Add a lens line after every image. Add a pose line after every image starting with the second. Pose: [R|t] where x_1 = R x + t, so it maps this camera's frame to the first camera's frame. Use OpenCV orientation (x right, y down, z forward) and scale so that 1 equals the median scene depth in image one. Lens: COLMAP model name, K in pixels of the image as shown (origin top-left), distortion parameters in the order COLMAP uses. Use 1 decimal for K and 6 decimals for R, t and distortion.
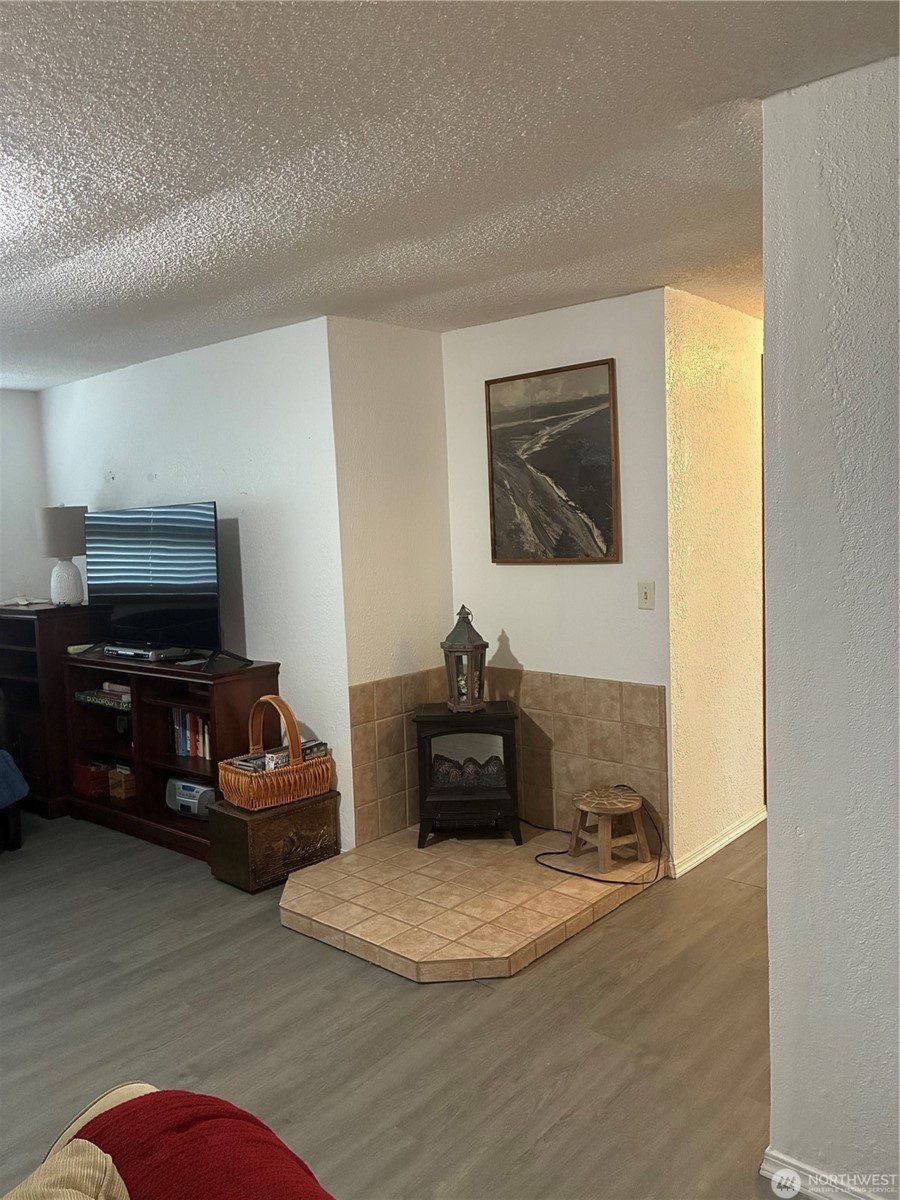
lens RADIAL K [[907.3, 0, 442.0], [0, 907.3, 596.3], [0, 0, 1]] dist [0.059439, -0.091469]
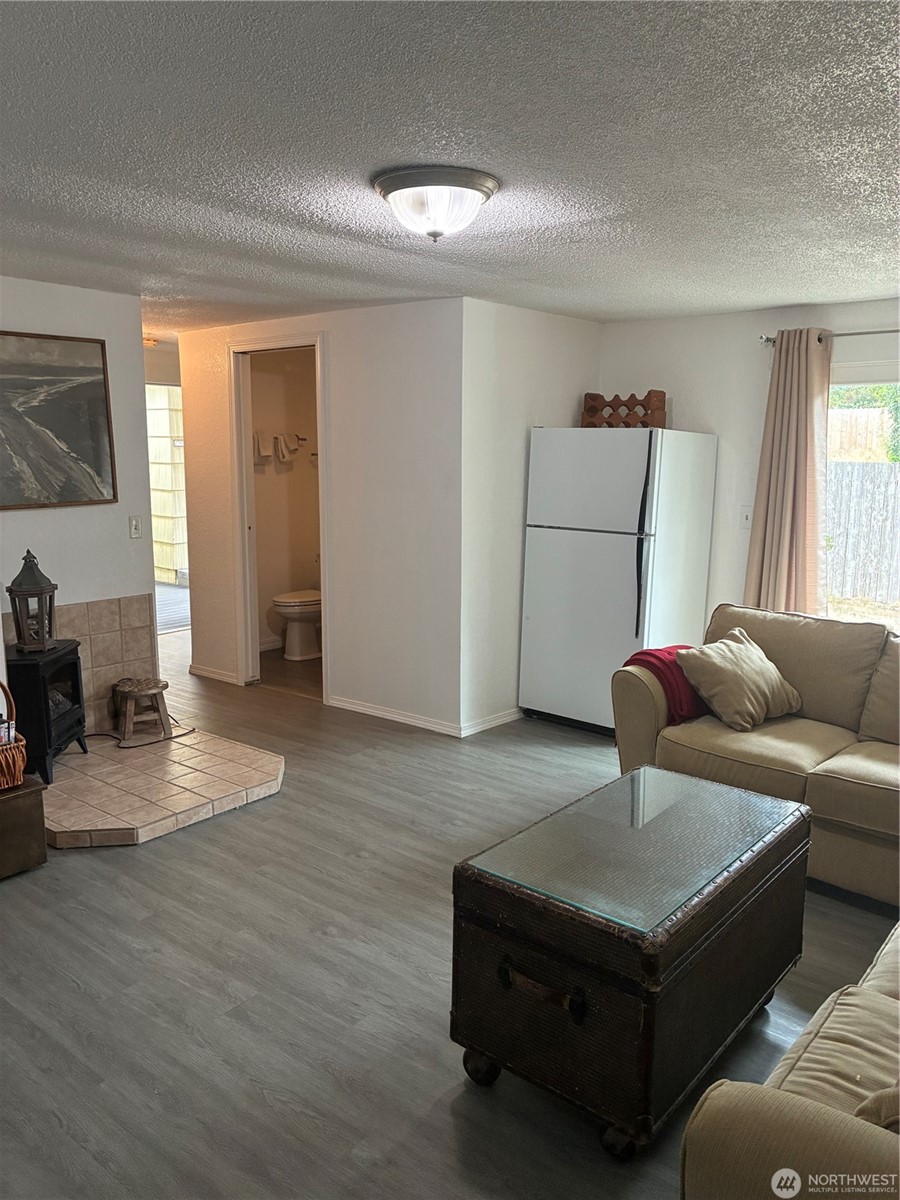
lens RADIAL K [[916.9, 0, 457.5], [0, 916.9, 596.9], [0, 0, 1]] dist [0.051205, -0.063680]
pose [[-0.040568, -0.119572, 0.991996, -1.082995], [0.092929, 0.988059, 0.122898, -0.021374], [-0.994846, 0.097171, -0.028972, 0.557588]]
